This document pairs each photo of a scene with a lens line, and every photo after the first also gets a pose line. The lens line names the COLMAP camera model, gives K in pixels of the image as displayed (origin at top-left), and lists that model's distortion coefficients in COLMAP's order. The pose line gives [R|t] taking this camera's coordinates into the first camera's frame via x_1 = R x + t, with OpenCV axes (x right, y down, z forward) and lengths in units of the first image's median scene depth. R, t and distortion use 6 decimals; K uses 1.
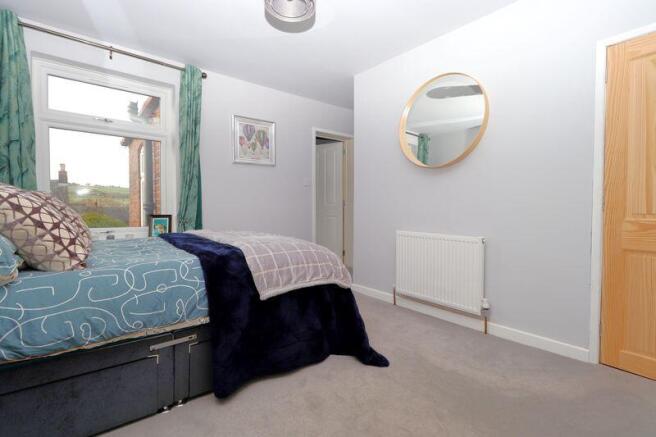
lens RADIAL K [[310.8, 0, 328.1], [0, 310.8, 213.1], [0, 0, 1]] dist [0.002462, -0.000650]
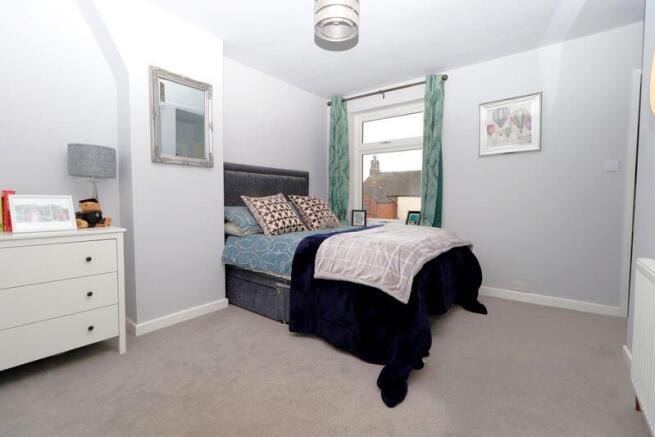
lens RADIAL K [[304.6, 0, 327.1], [0, 304.6, 219.8], [0, 0, 1]] dist [0.000986, 0.001140]
pose [[0.212880, 0.056490, -0.975444, 0.606298], [-0.018030, 0.998384, 0.053884, -0.019275], [0.976912, 0.006116, 0.213554, 0.459089]]
